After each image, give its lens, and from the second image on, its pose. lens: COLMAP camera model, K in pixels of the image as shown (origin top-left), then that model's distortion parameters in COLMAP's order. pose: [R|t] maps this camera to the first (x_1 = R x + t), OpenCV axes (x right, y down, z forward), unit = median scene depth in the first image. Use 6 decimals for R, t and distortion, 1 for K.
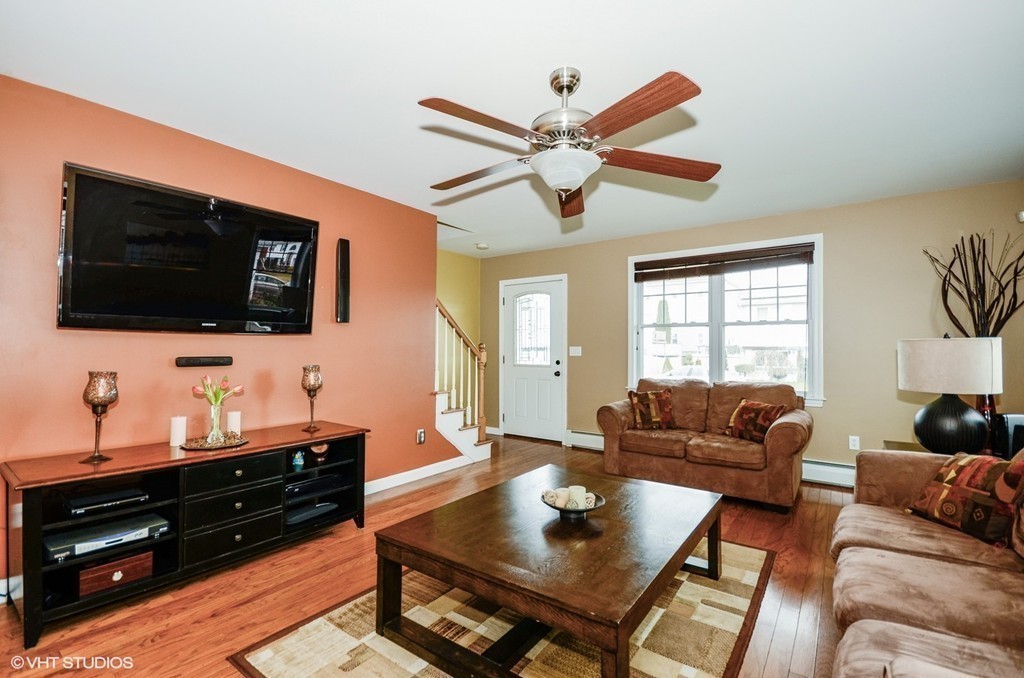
lens RADIAL K [[447.1, 0, 519.5], [0, 447.1, 343.0], [0, 0, 1]] dist [-0.008801, 0.000240]
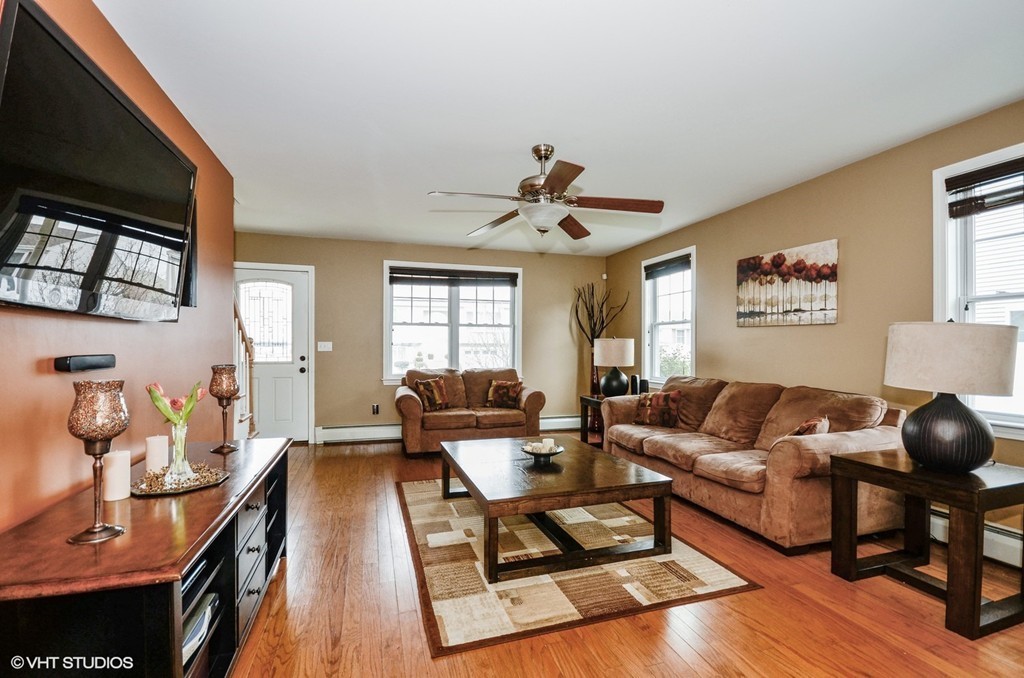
lens RADIAL K [[447.1, 0, 507.6], [0, 447.1, 345.1], [0, 0, 1]] dist [-0.008801, 0.000240]
pose [[0.602785, -0.000255, 0.797903, -0.496819], [-0.011534, 0.999893, 0.009033, 0.002465], [-0.797820, -0.014648, 0.602718, 0.102663]]
